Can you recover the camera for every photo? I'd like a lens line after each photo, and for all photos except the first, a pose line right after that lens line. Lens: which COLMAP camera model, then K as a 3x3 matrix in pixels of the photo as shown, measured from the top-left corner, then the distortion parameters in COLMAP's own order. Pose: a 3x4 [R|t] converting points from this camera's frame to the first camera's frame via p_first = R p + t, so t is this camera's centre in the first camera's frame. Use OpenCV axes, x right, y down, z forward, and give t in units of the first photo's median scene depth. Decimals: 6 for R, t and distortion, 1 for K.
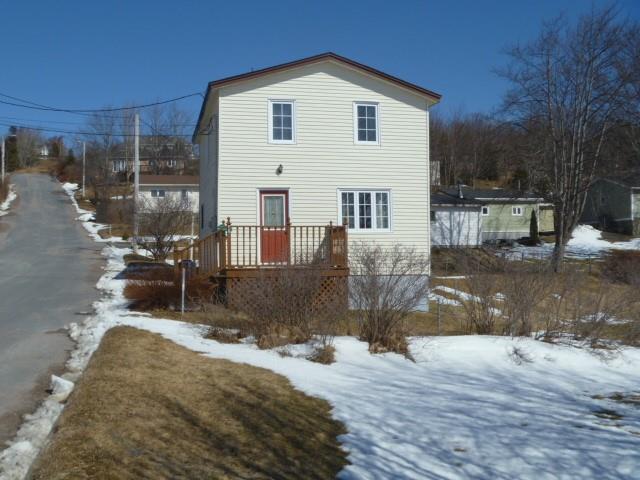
lens RADIAL K [[676.3, 0, 320.0], [0, 676.3, 240.0], [0, 0, 1]] dist [-0.105227, 0.016825]
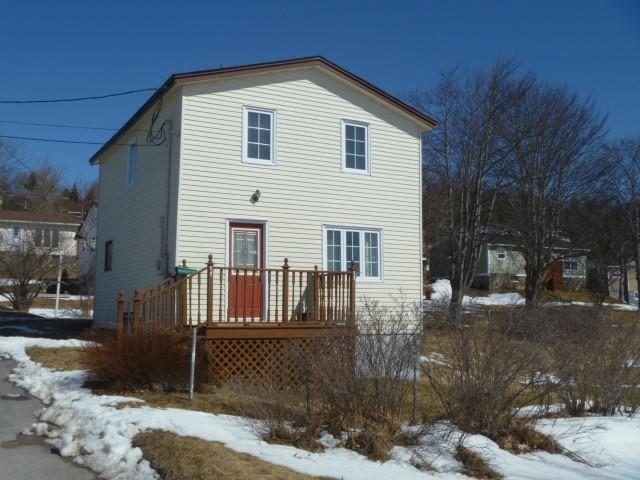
lens RADIAL K [[676.3, 0, 320.0], [0, 676.3, 240.0], [0, 0, 1]] dist [-0.105227, 0.016825]
pose [[0.960881, 0.042060, 0.273750, -0.194973], [-0.021536, 0.996756, -0.077551, 0.003294], [-0.276124, 0.068621, 0.958669, 0.240632]]
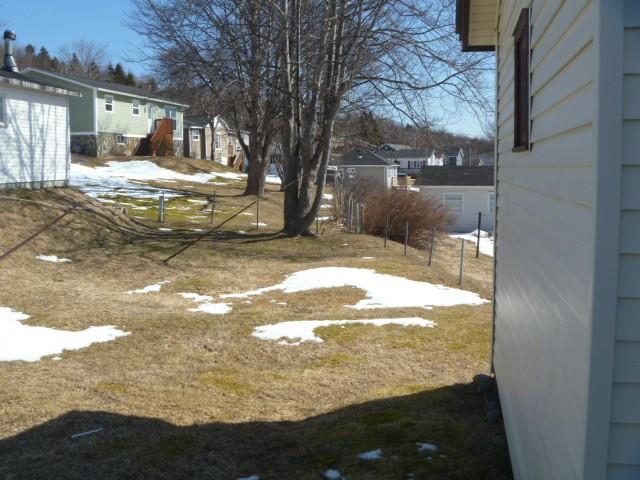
lens RADIAL K [[676.3, 0, 320.0], [0, 676.3, 240.0], [0, 0, 1]] dist [-0.105227, 0.016825]
pose [[0.393986, -0.092766, 0.914423, -0.281788], [-0.027080, 0.993290, 0.112435, -0.017969], [-0.918718, -0.069060, 0.388830, 1.568998]]
